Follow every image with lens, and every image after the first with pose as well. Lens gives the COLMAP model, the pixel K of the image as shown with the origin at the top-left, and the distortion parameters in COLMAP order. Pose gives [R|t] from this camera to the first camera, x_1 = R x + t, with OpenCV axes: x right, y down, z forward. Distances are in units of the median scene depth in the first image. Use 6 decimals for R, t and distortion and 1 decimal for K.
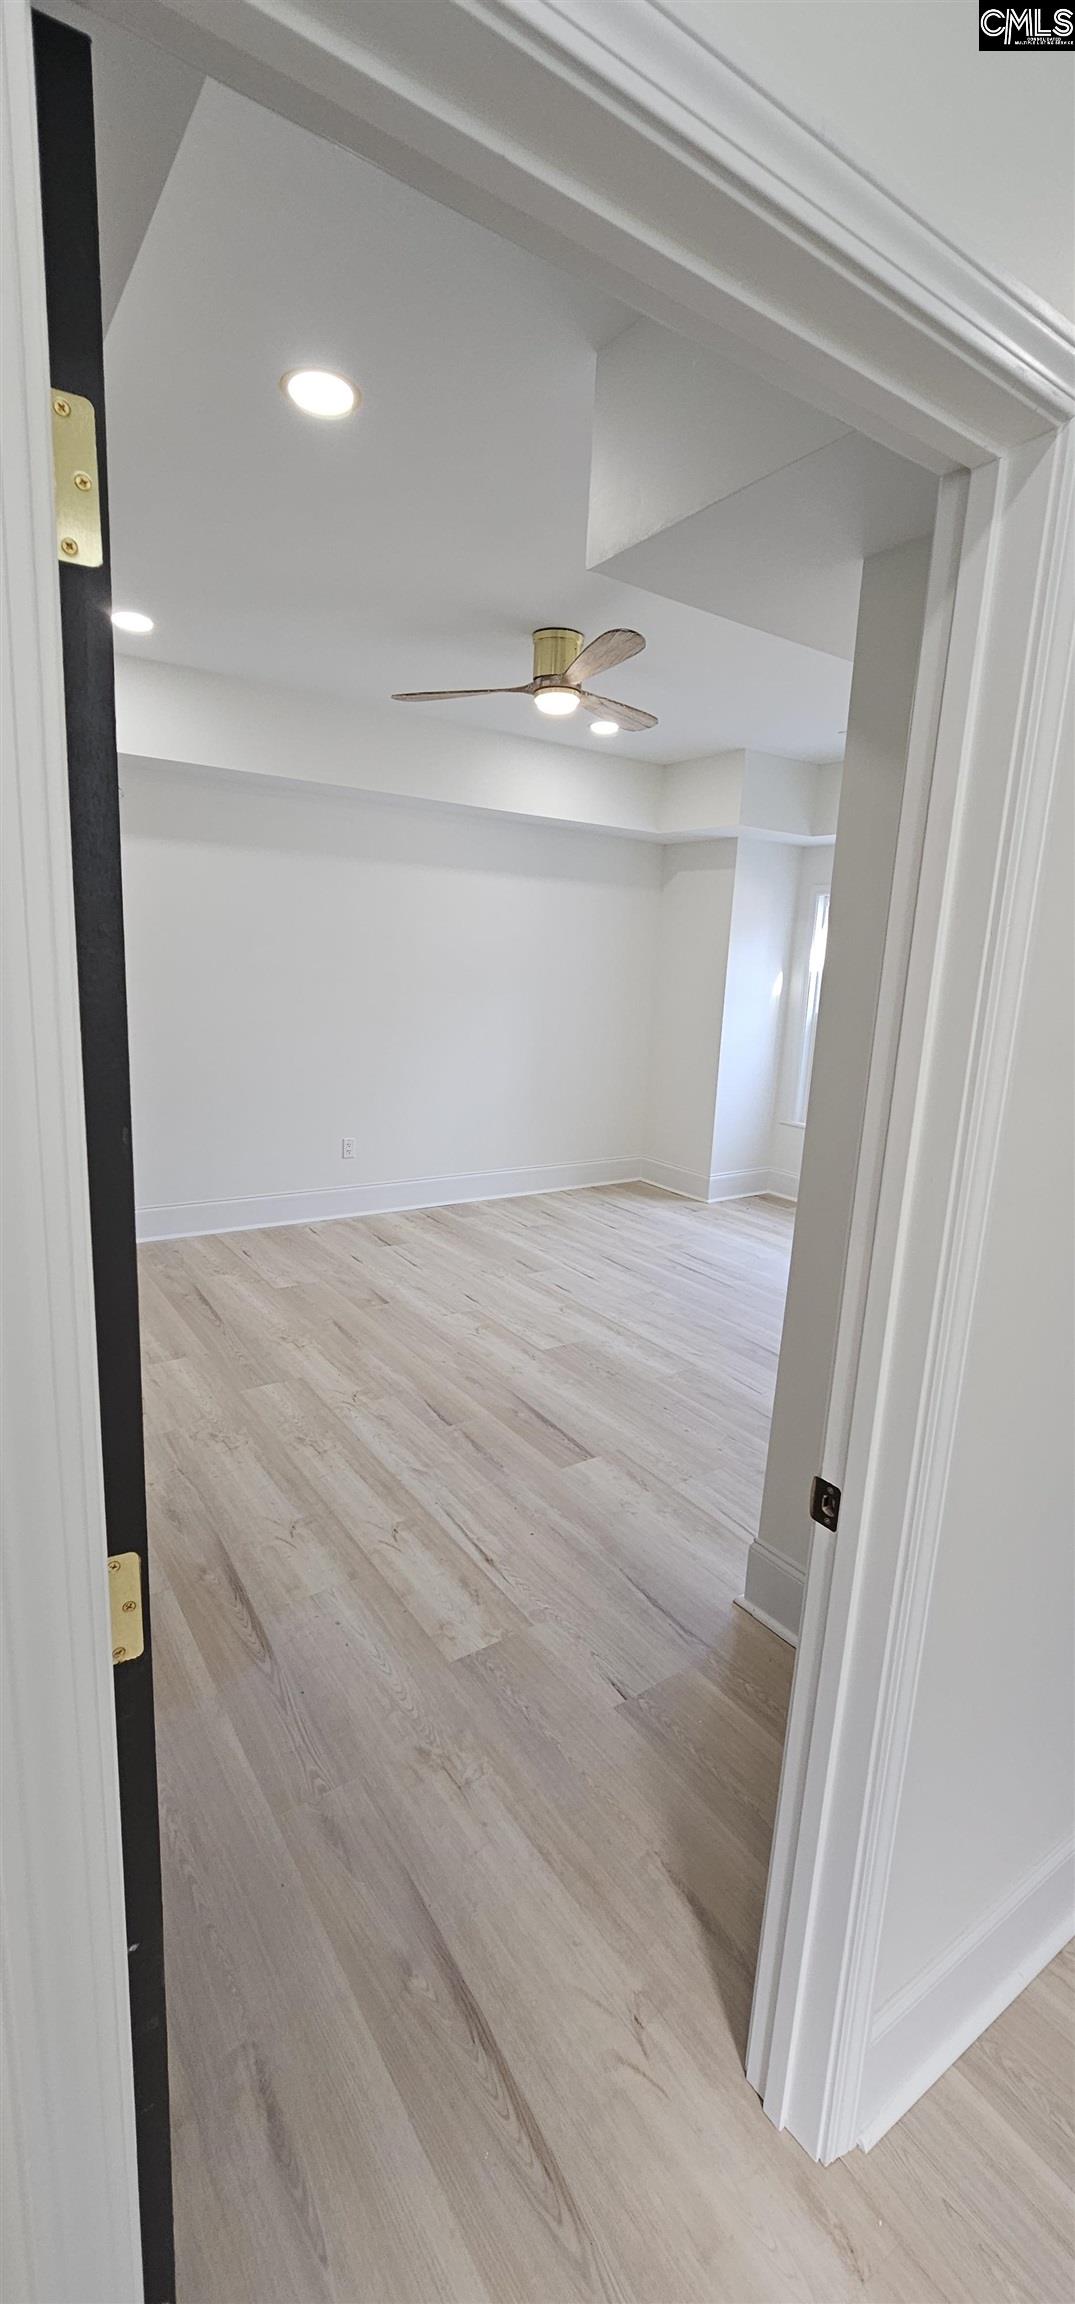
lens RADIAL K [[934.5, 0, 537.5], [0, 934.5, 1152.0], [0, 0, 1]] dist [0.000114, -0.000704]
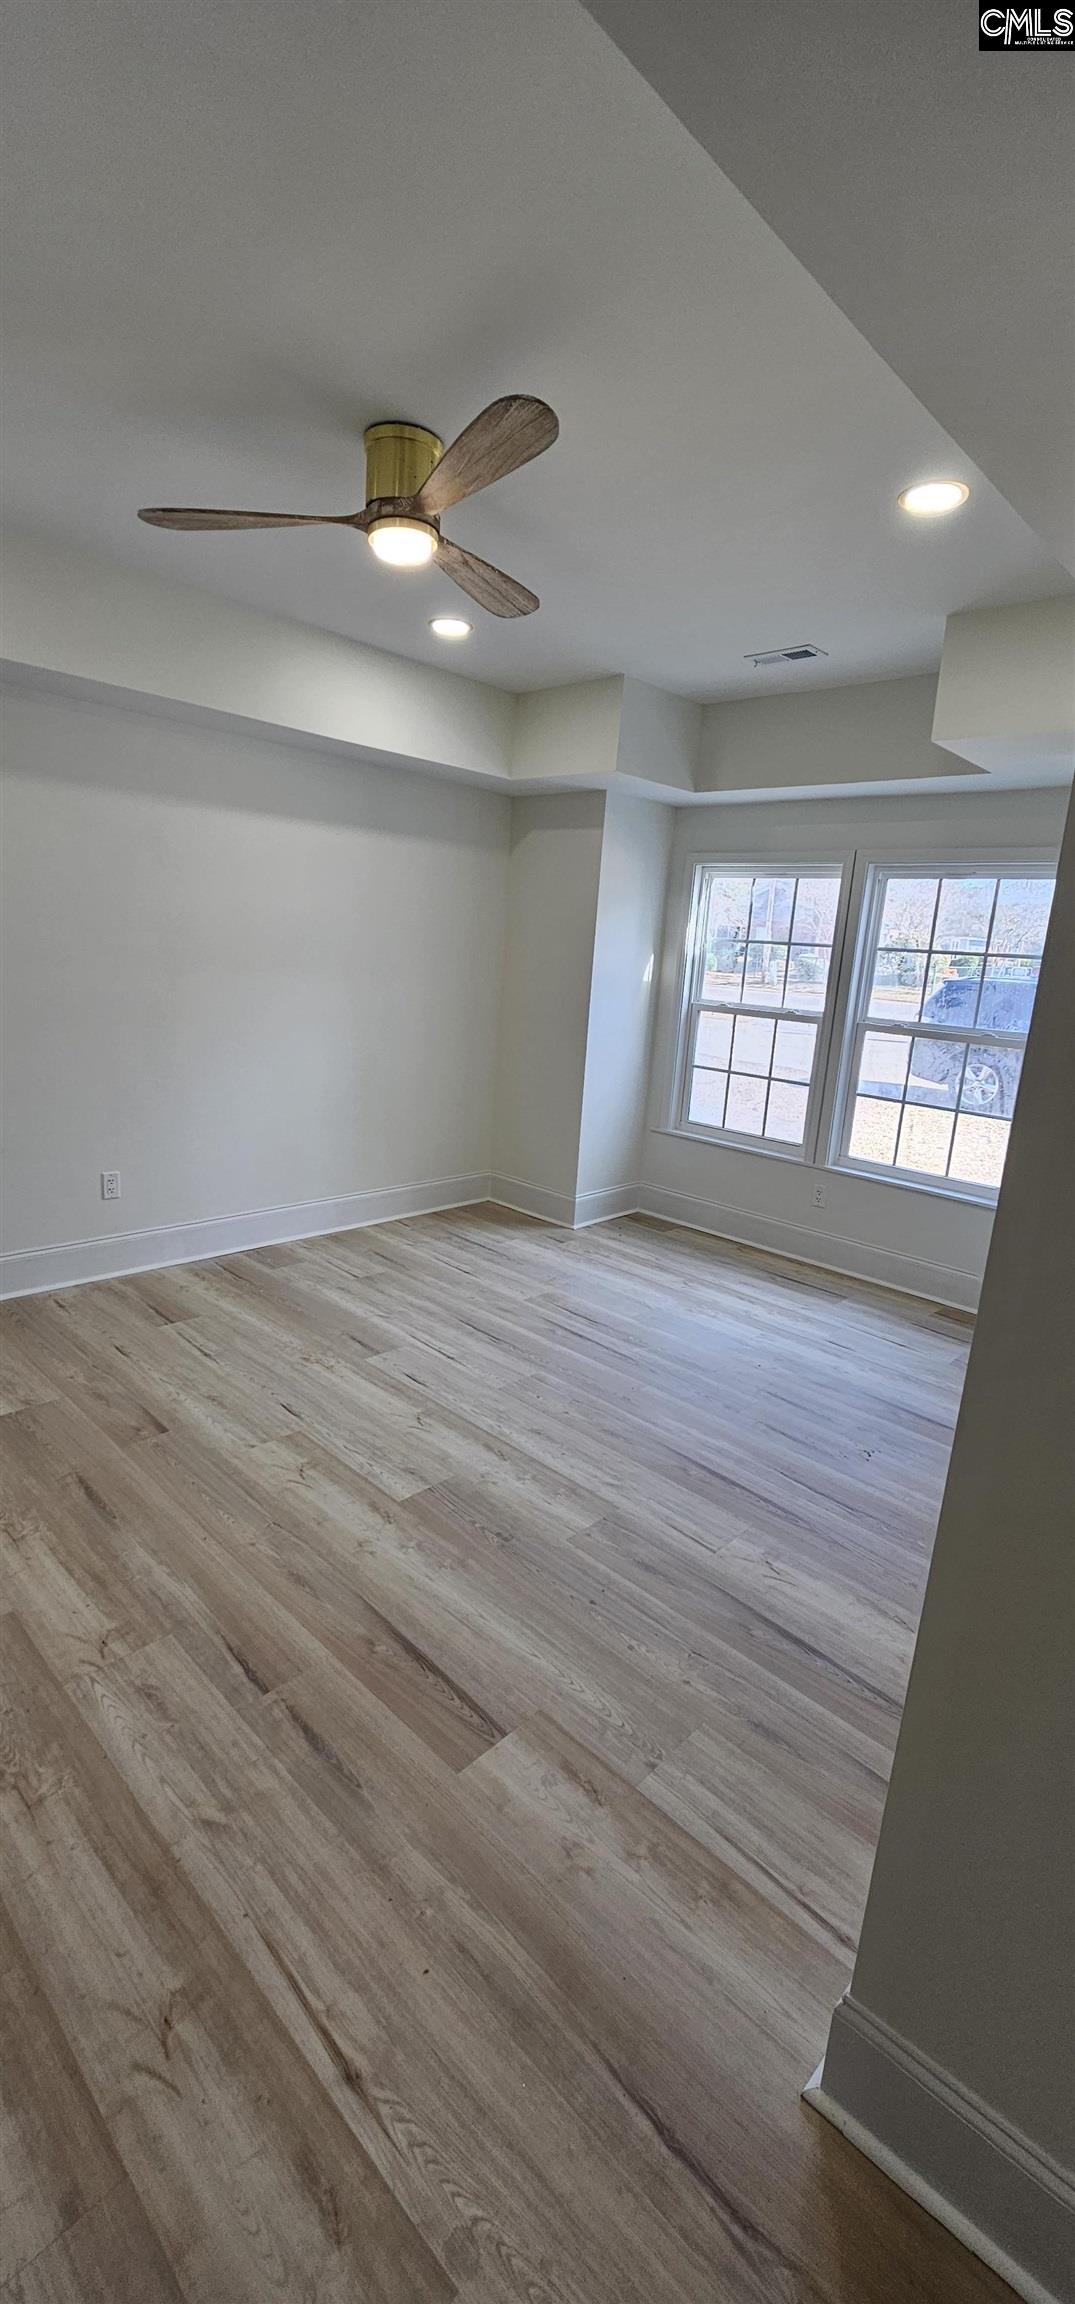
lens RADIAL K [[934.5, 0, 537.5], [0, 934.5, 1152.0], [0, 0, 1]] dist [0.000114, -0.000704]
pose [[0.979443, -0.024521, 0.200225, -0.025854], [0.019343, 0.999427, 0.027777, -0.061718], [-0.200791, -0.023333, 0.979356, 0.288994]]
